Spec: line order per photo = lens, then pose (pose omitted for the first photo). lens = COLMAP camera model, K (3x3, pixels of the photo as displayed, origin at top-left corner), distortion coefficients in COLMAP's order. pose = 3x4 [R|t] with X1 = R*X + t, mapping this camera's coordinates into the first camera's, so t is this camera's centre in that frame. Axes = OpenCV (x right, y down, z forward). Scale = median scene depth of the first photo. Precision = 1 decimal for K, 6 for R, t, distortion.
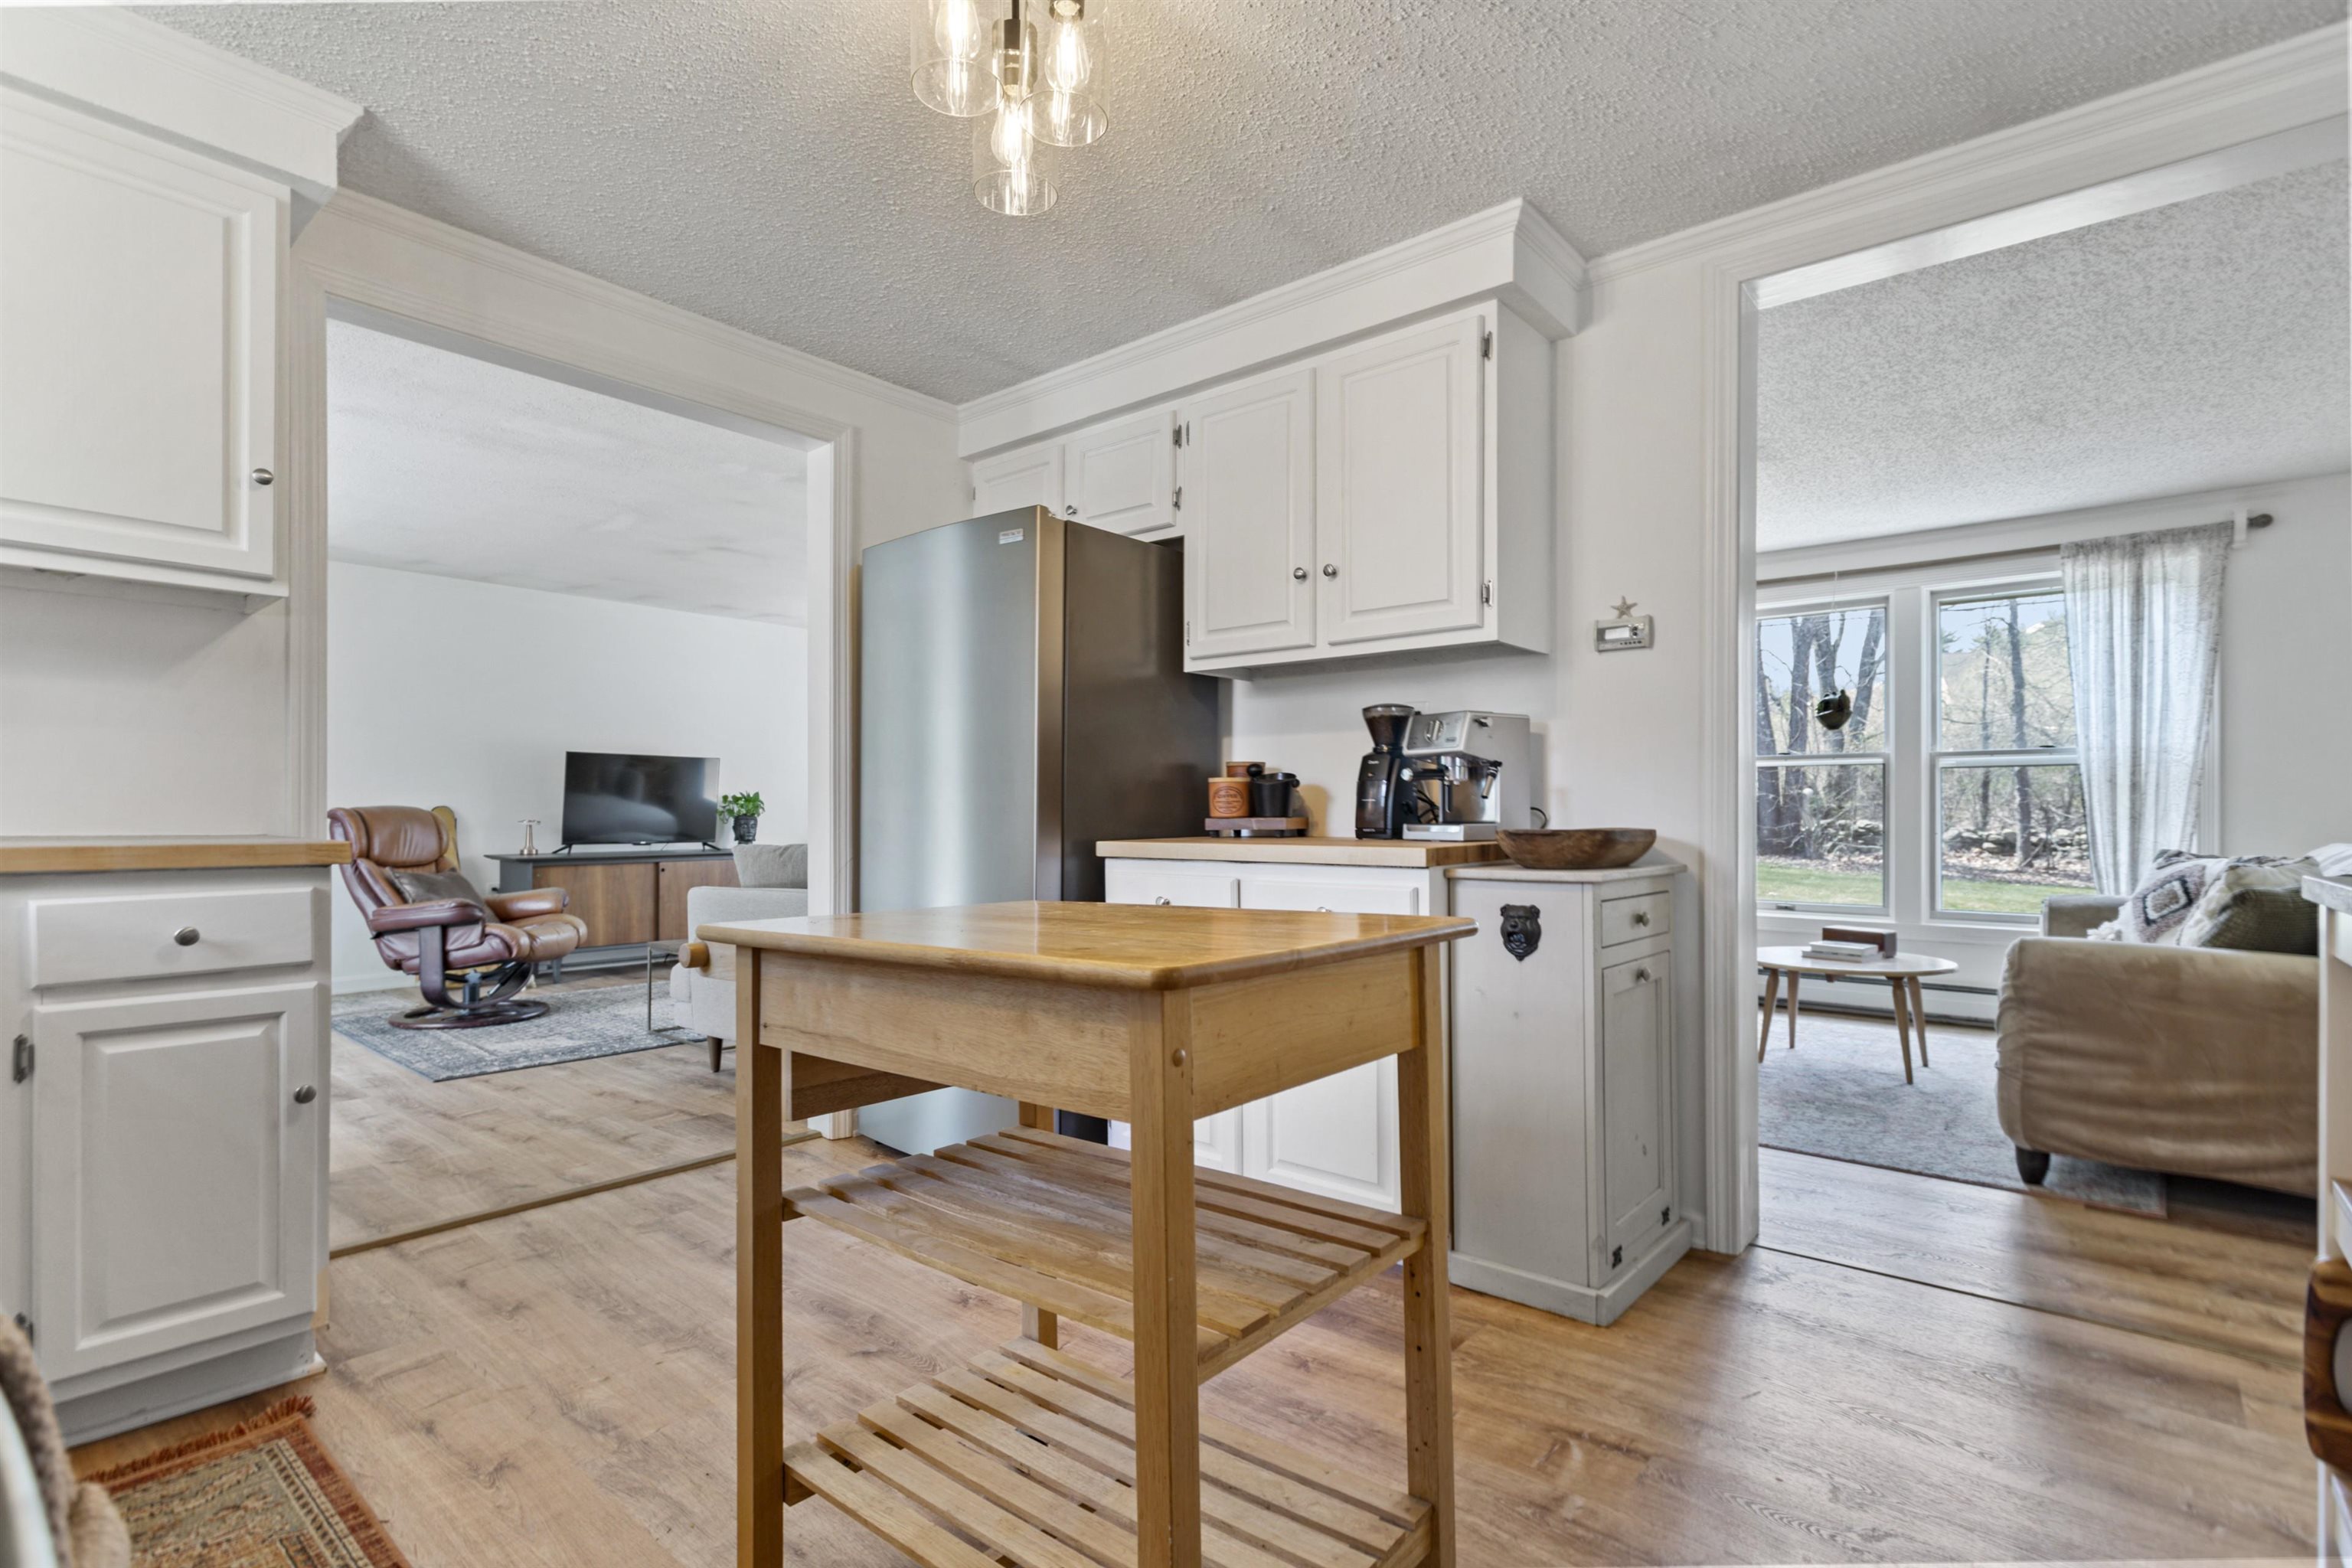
lens RADIAL K [[1109.9, 0, 1170.5], [0, 1109.9, 811.5], [0, 0, 1]] dist [0.001873, 0.001693]
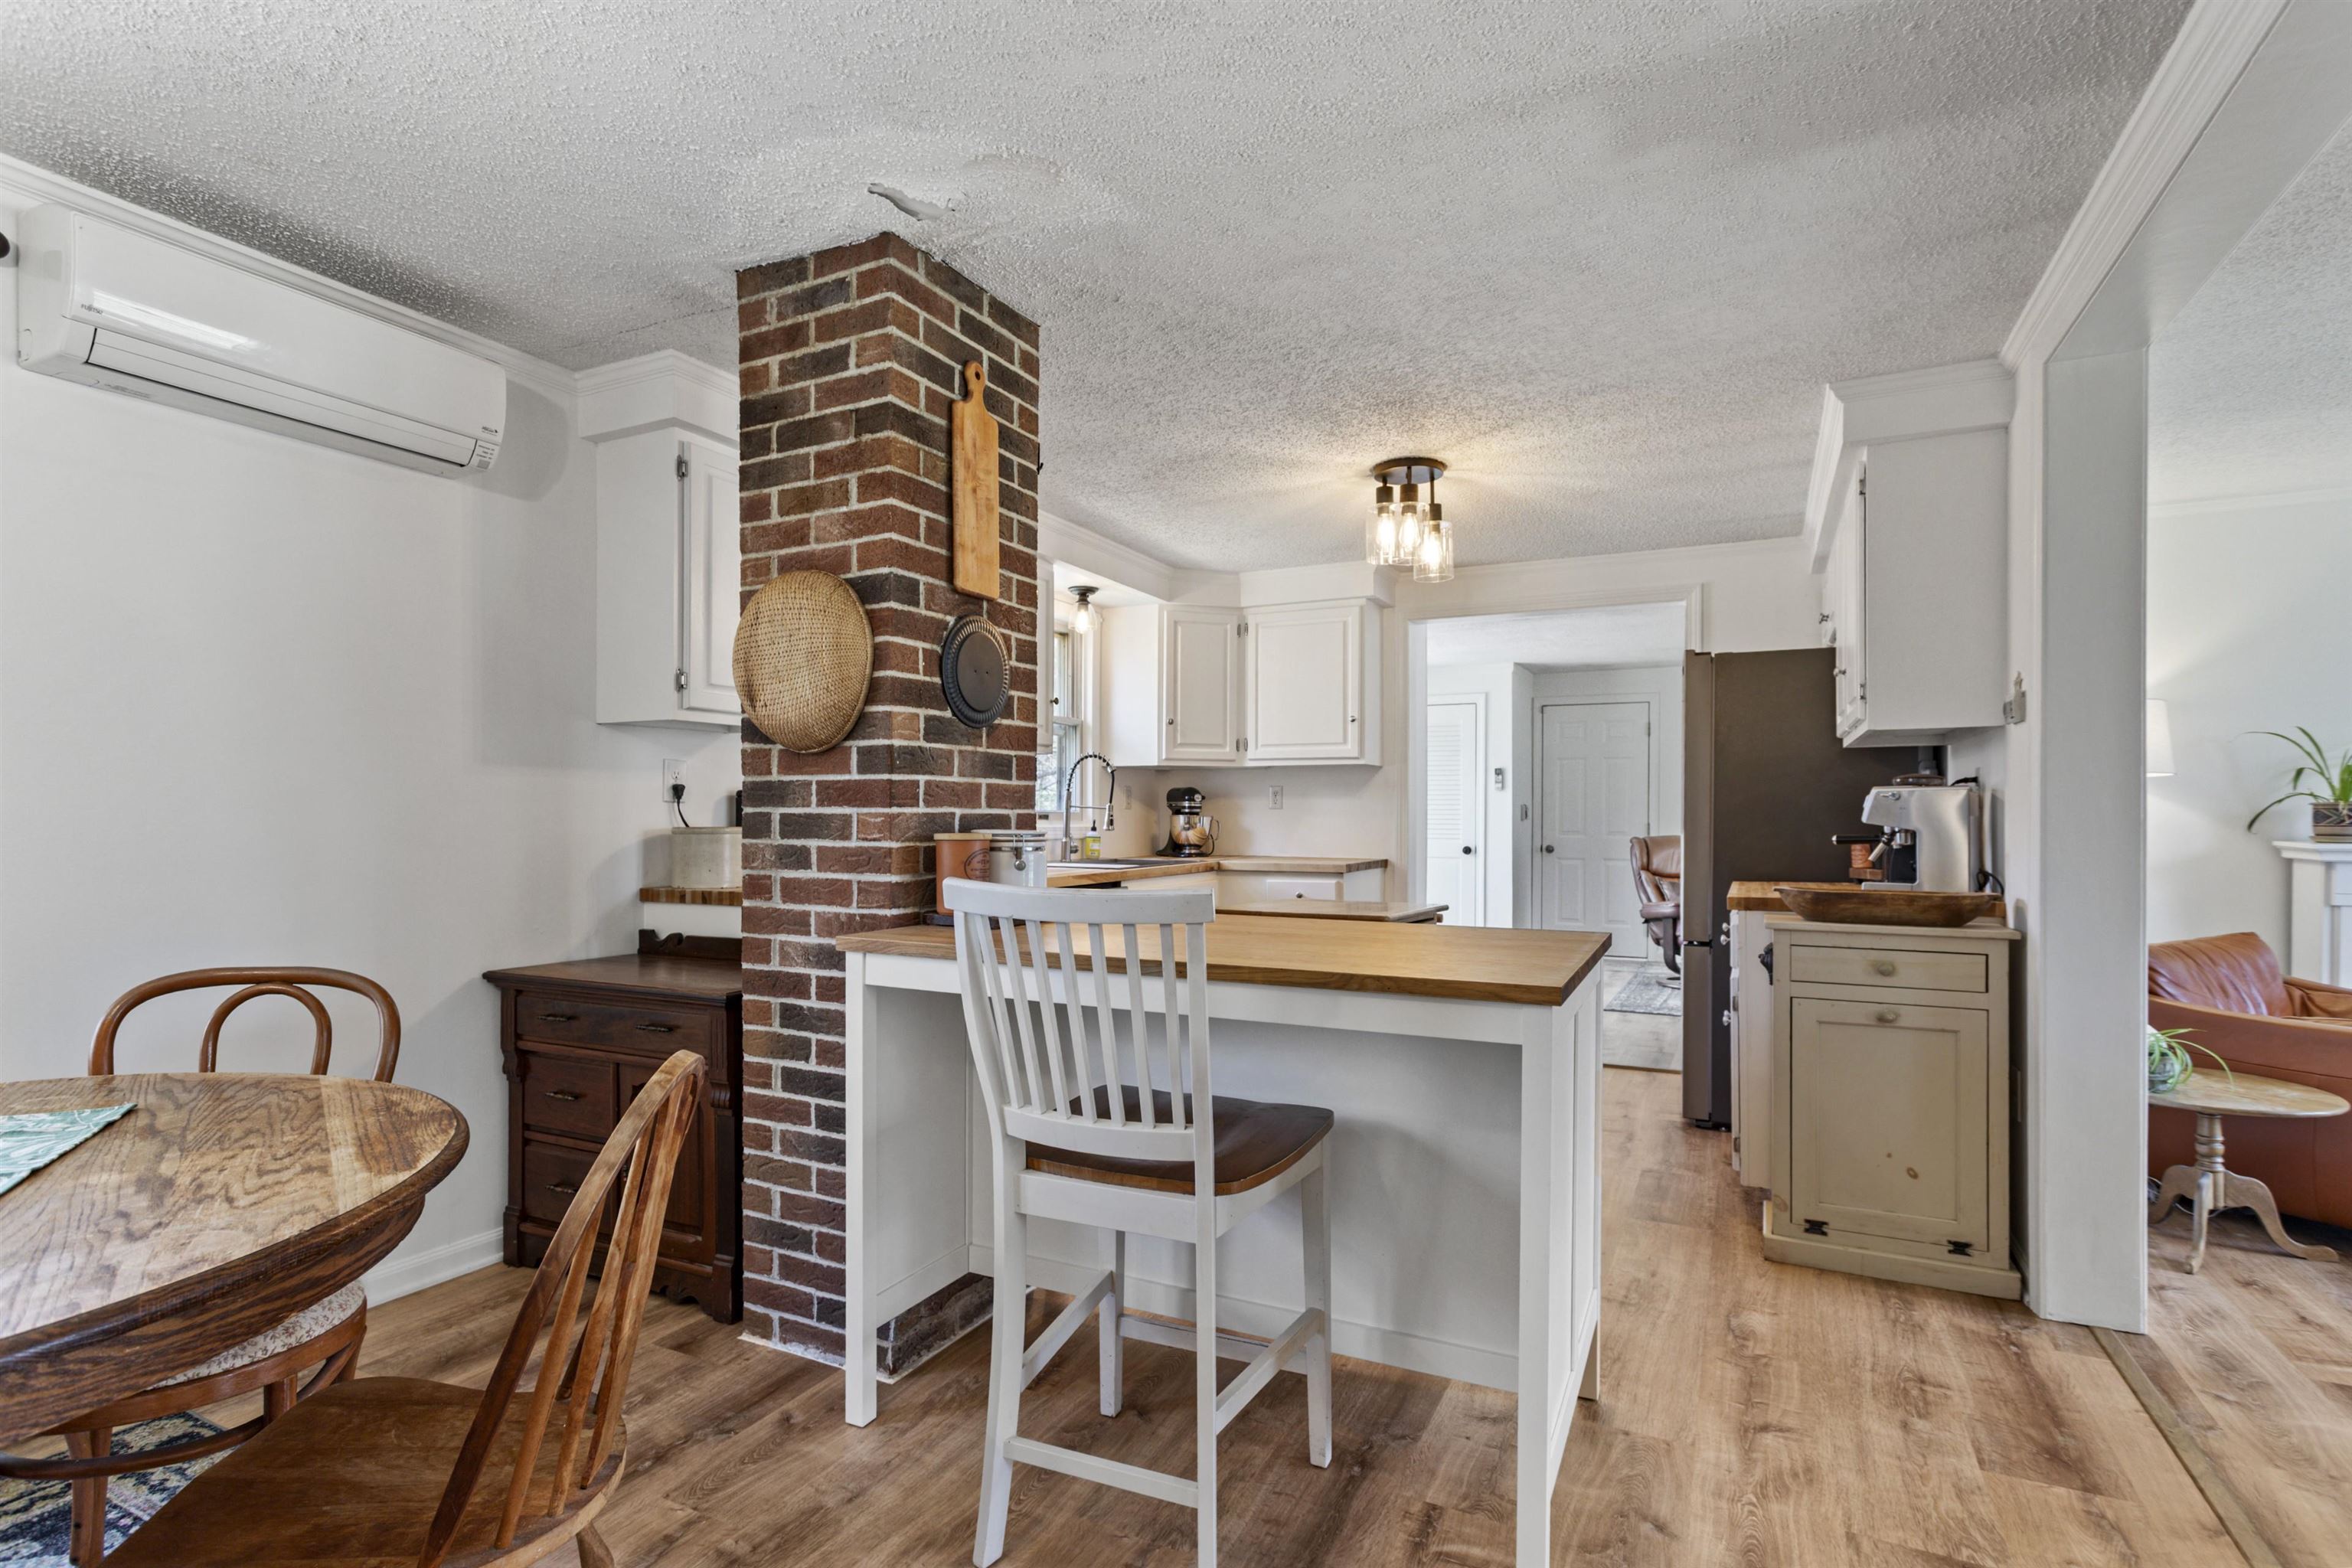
lens RADIAL K [[1153.2, 0, 1171.8], [0, 1153.2, 813.2], [0, 0, 1]] dist [0.001275, 0.001847]
pose [[0.244239, -0.002590, -0.969712, 0.721715], [-0.001378, 0.999994, -0.003018, -0.033670], [0.969714, 0.002073, 0.244234, -0.019382]]
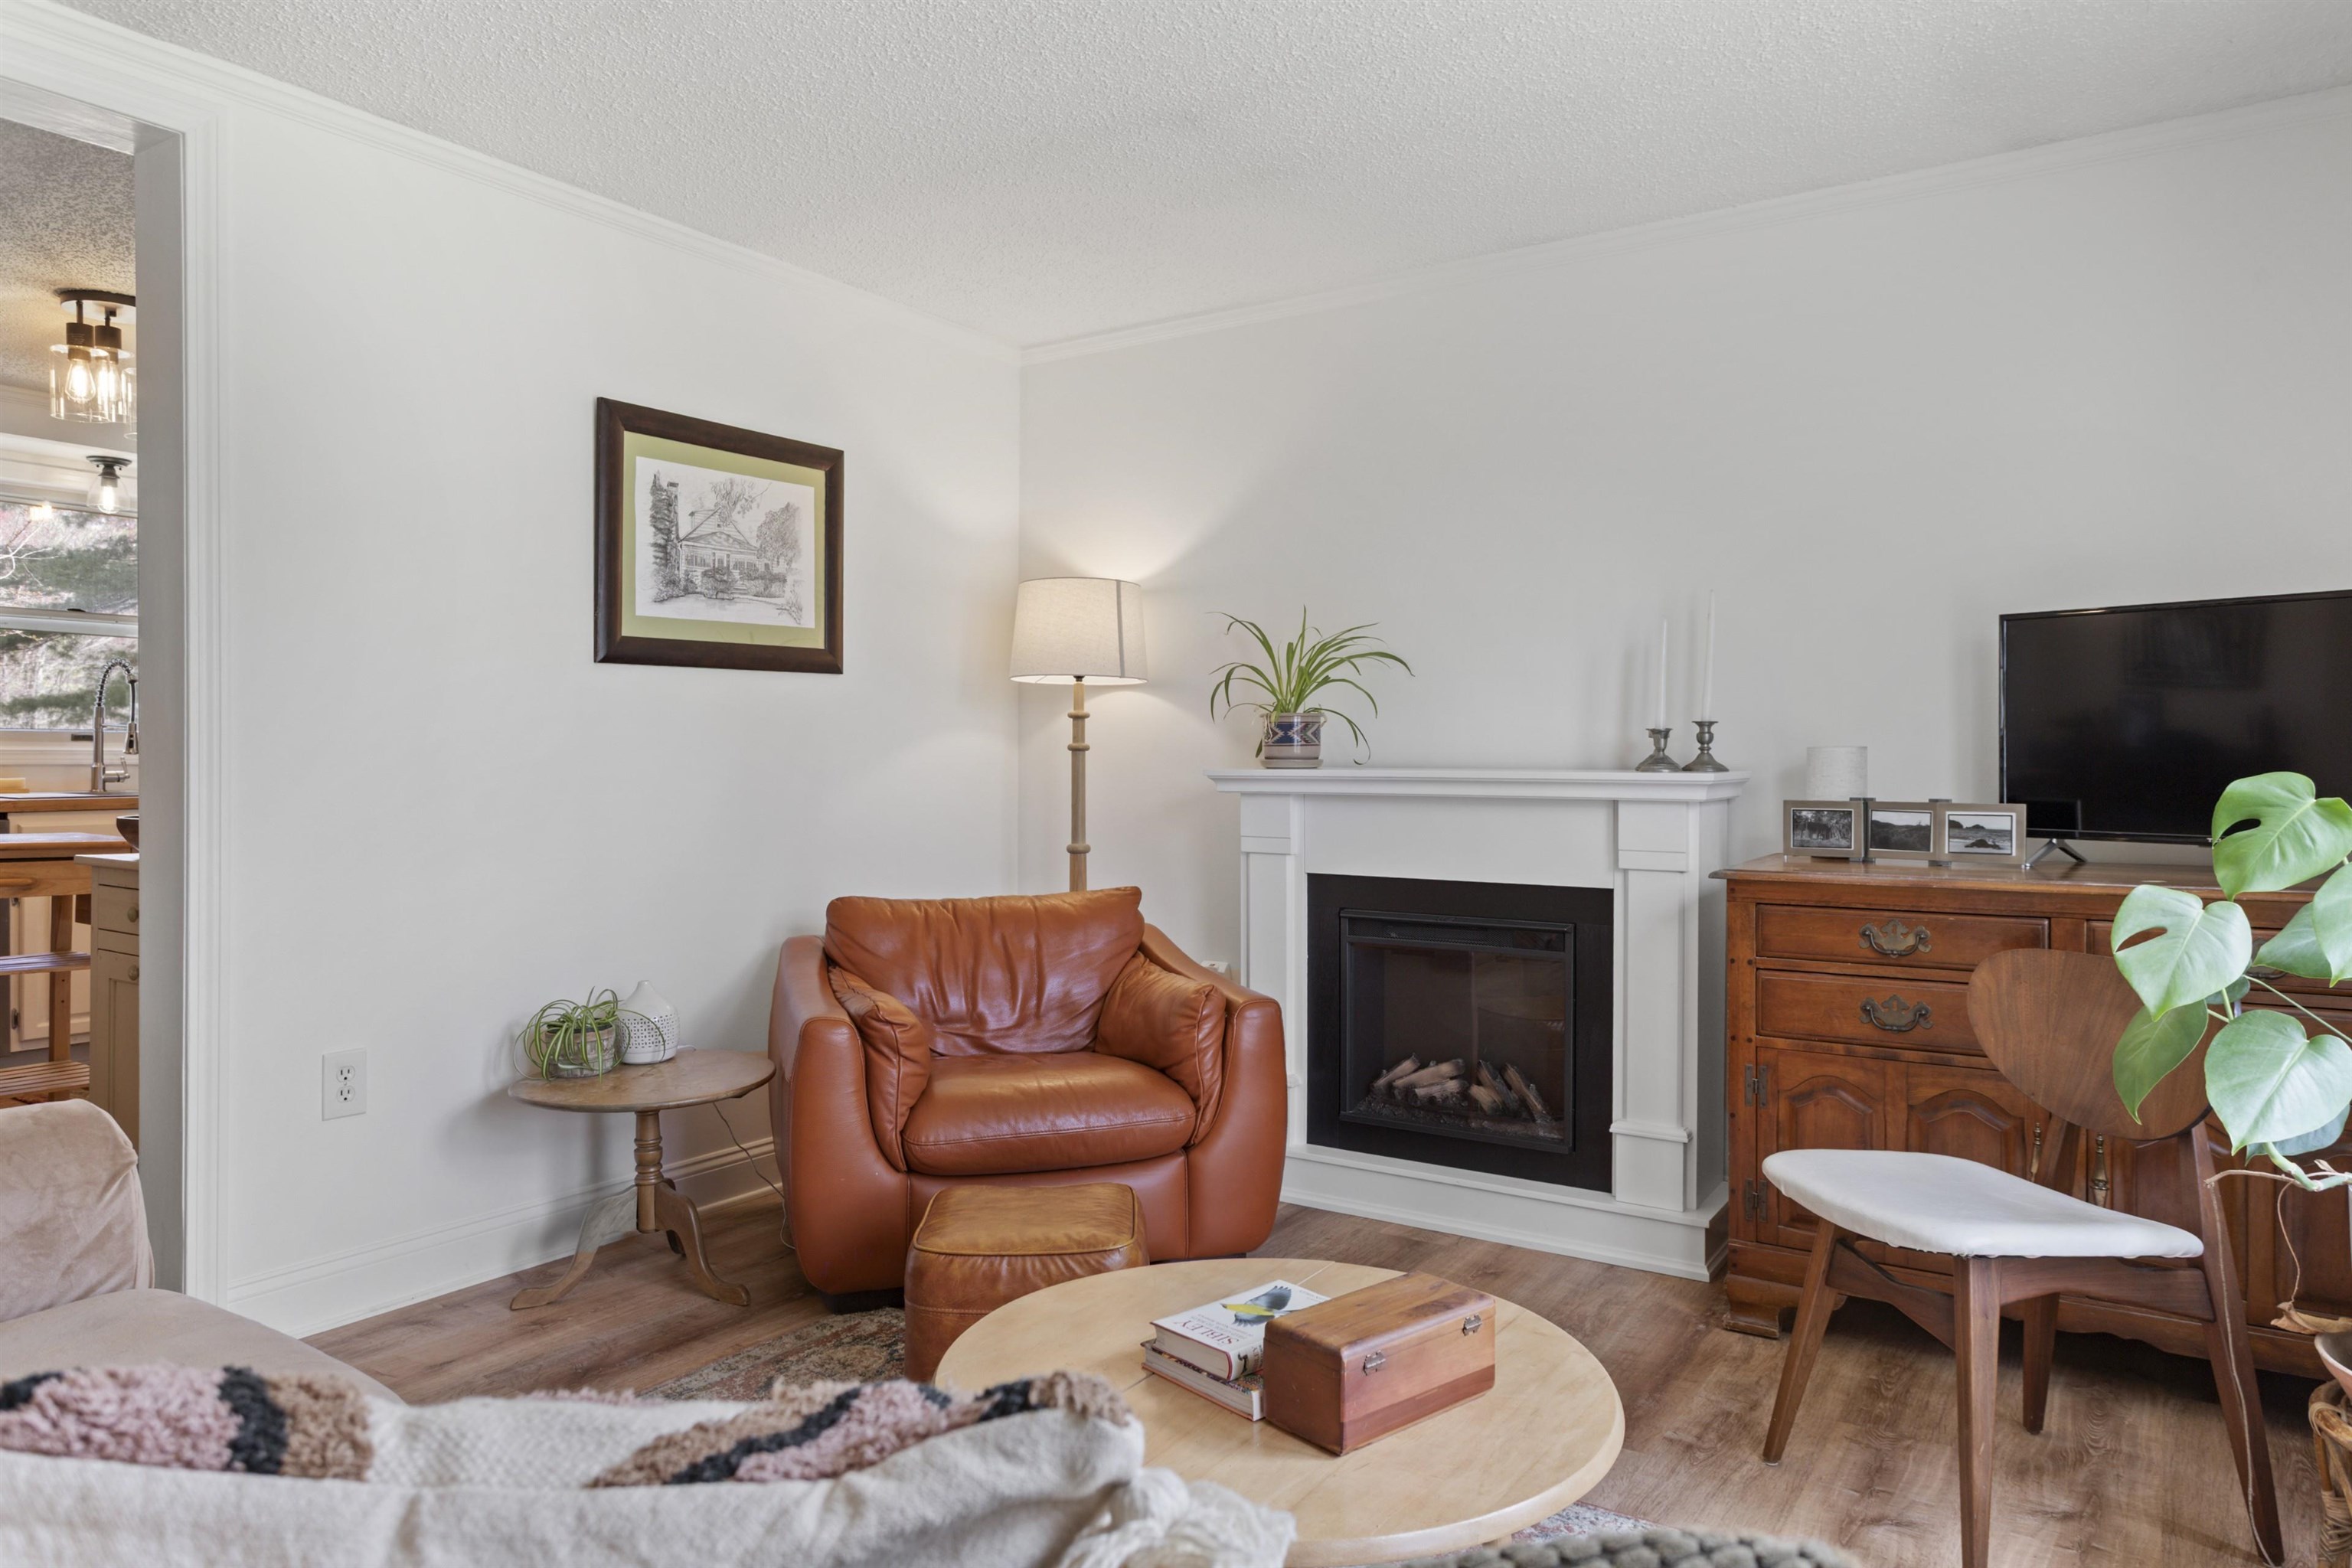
lens RADIAL K [[1494.2, 0, 1180.3], [0, 1494.2, 774.1], [0, 0, 1]] dist [-0.002029, 0.000467]
pose [[0.128460, 0.008113, -0.991681, 0.912654], [-0.002536, 0.999966, 0.007852, -0.018593], [0.991711, 0.001507, 0.128477, 0.873011]]
